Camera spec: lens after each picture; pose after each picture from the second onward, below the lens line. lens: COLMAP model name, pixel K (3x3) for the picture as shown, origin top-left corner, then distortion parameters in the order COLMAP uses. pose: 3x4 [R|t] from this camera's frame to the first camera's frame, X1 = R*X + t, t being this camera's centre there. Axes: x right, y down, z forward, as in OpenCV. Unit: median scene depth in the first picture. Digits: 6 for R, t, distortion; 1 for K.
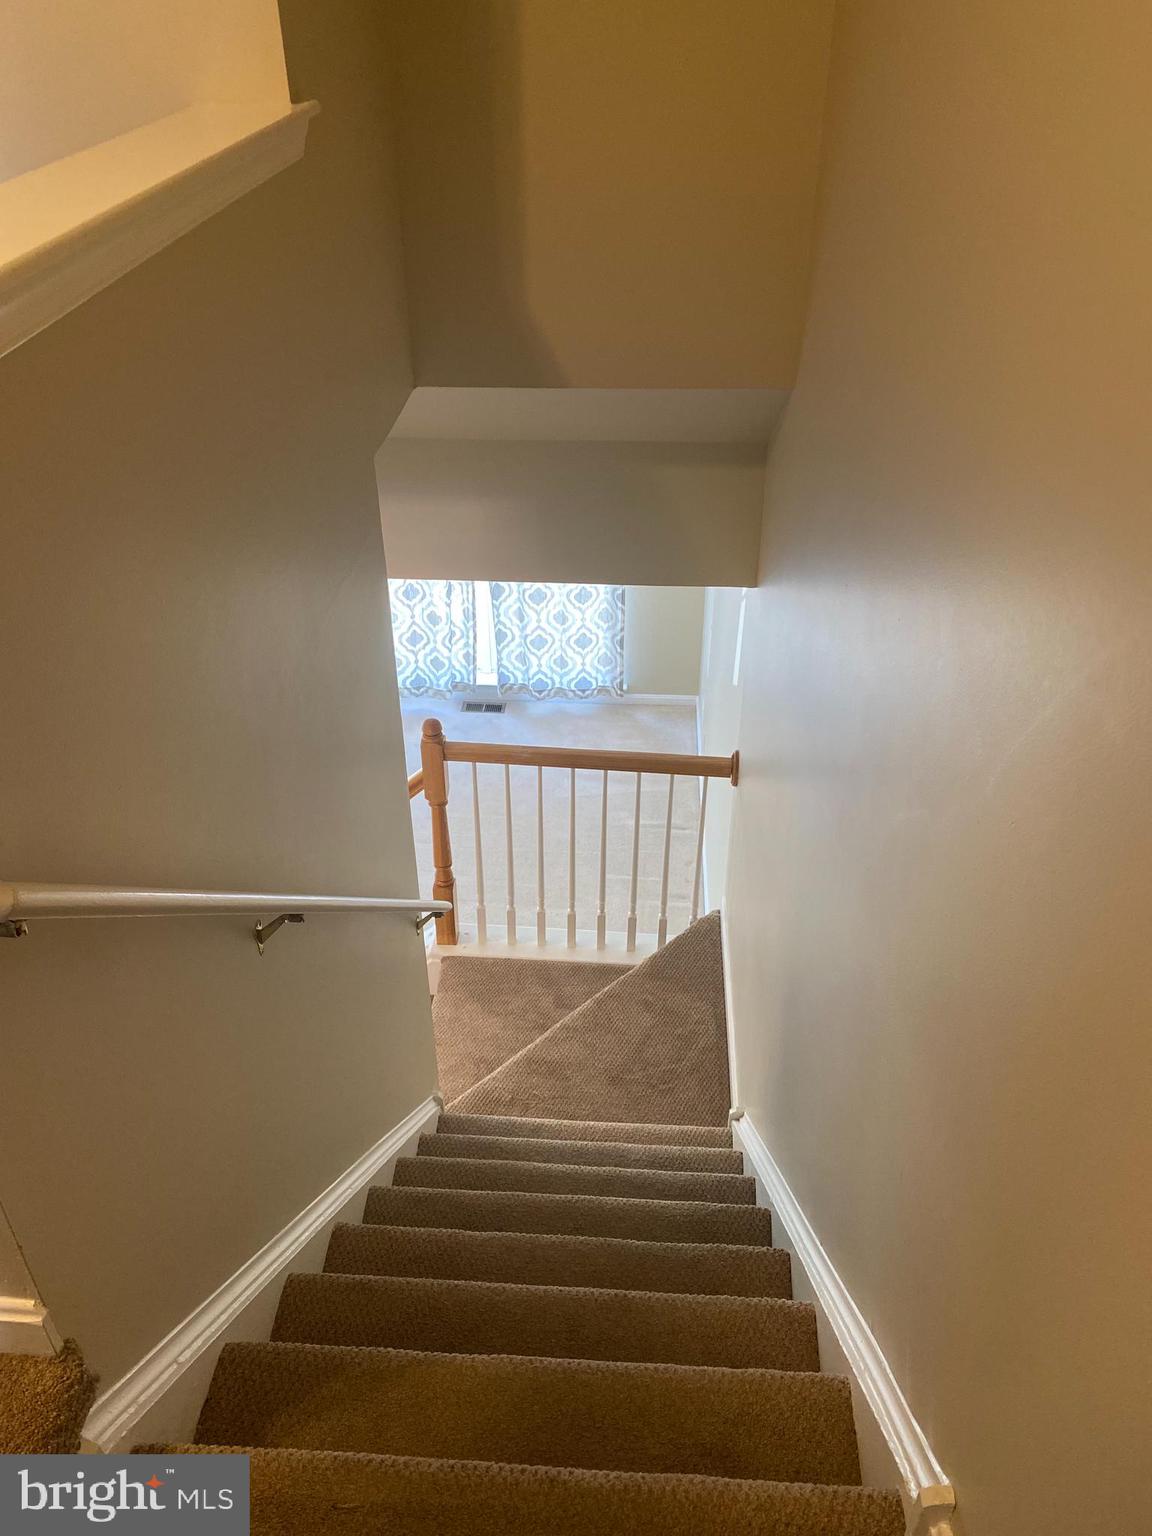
lens RADIAL K [[1180.1, 0, 576.0], [0, 1180.1, 768.0], [0, 0, 1]] dist [0.039302, -0.035429]
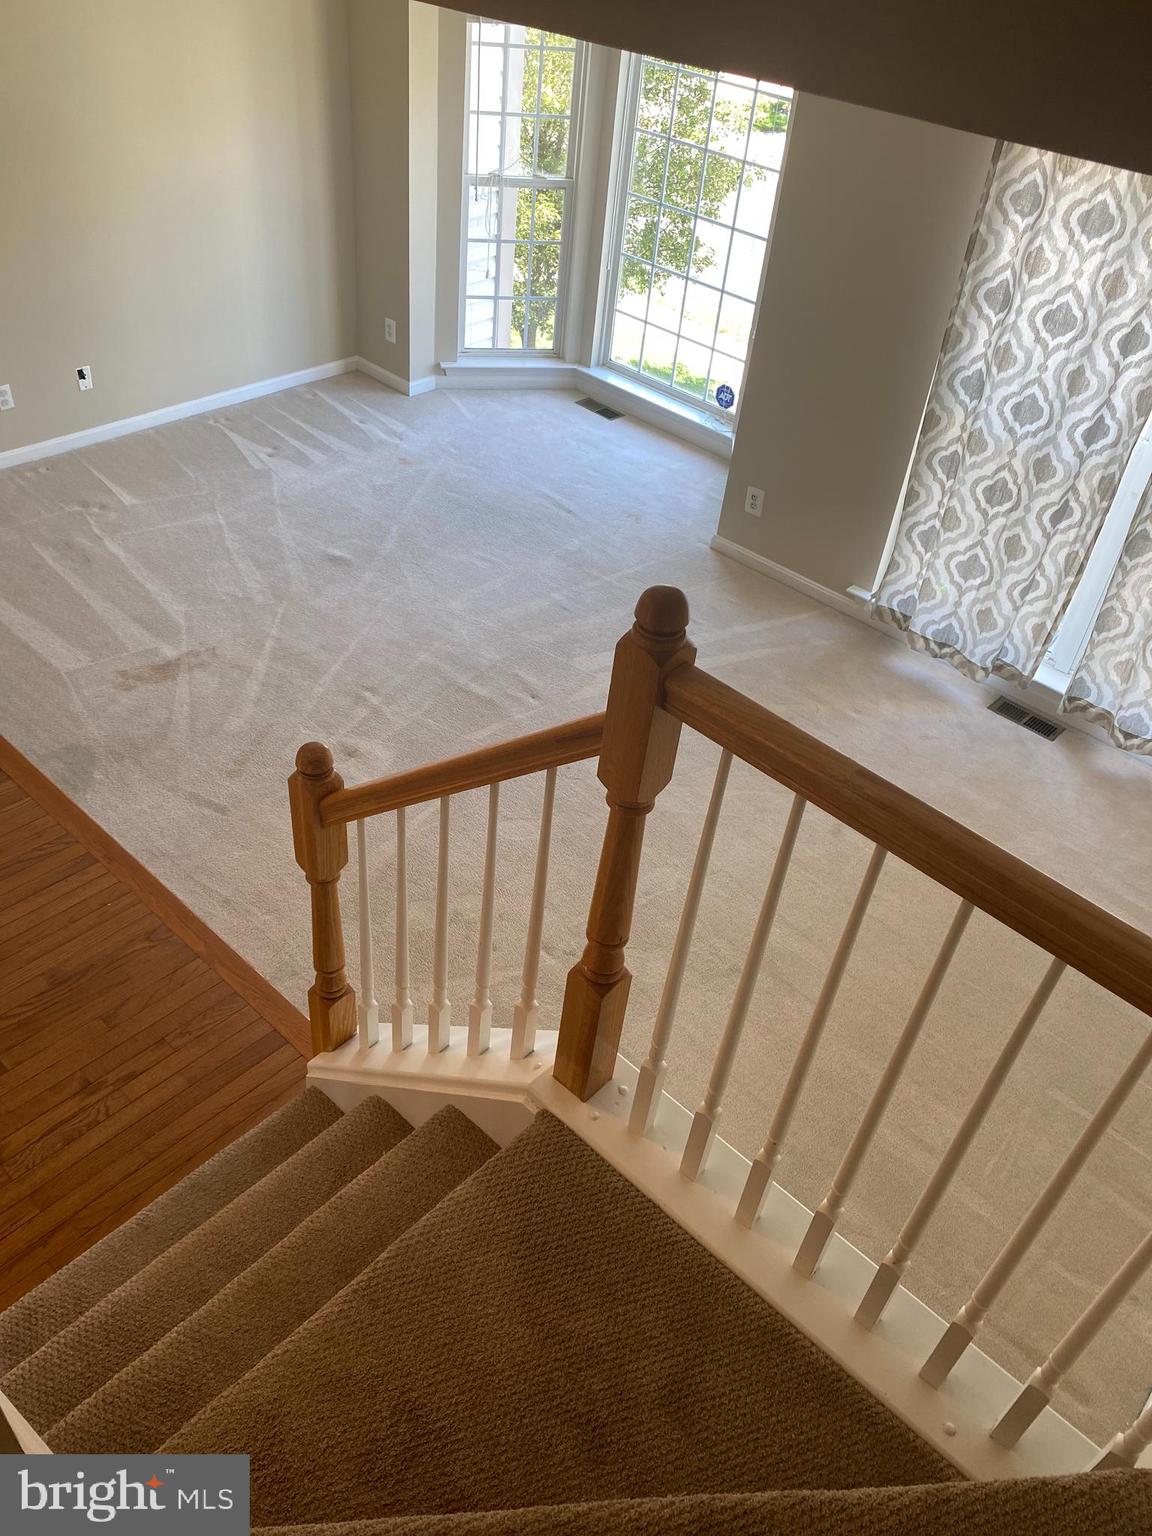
lens RADIAL K [[1170.8, 0, 564.8], [0, 1170.8, 766.7], [0, 0, 1]] dist [0.015306, -0.008971]
pose [[0.770479, 0.458289, -0.443096, 0.020216], [-0.437703, 0.885670, 0.154936, -0.018789], [0.463442, 0.074570, 0.882984, 0.359836]]
